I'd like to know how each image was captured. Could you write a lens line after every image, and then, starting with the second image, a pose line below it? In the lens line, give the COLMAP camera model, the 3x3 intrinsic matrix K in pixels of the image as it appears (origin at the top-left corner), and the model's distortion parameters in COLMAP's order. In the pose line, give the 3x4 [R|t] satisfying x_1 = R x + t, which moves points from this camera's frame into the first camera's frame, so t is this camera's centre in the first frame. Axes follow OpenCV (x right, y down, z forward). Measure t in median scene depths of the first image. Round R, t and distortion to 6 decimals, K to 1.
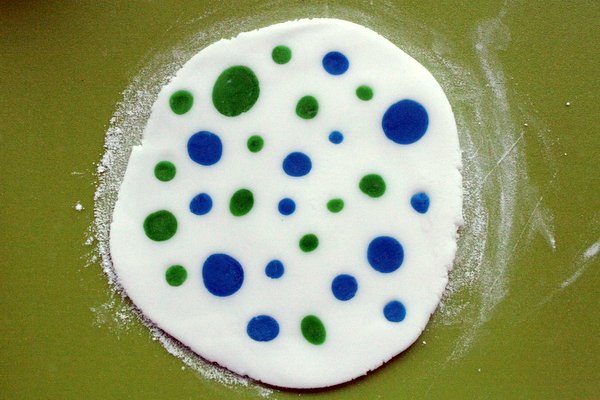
lens RADIAL K [[952.1, 0, 302.5], [0, 952.1, 200.3], [0, 0, 1]] dist [-0.013531, 0.000000]
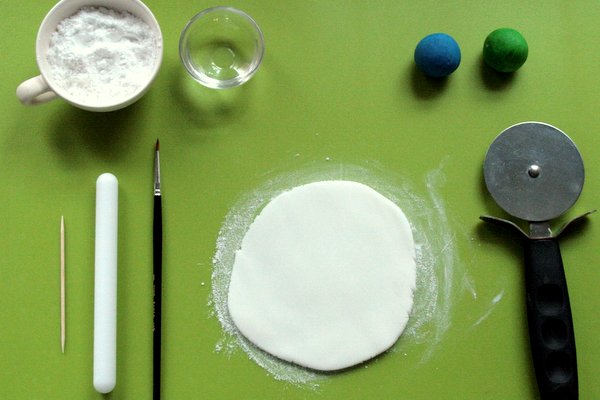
lens RADIAL K [[952.1, 0, 298.1], [0, 952.1, 201.0], [0, 0, 1]] dist [-0.013531, 0.000000]
pose [[0.998081, -0.026722, 0.055866, -0.157396], [0.031385, 0.995943, -0.084331, 0.008964], [-0.053386, 0.085923, 0.994870, -0.749878]]
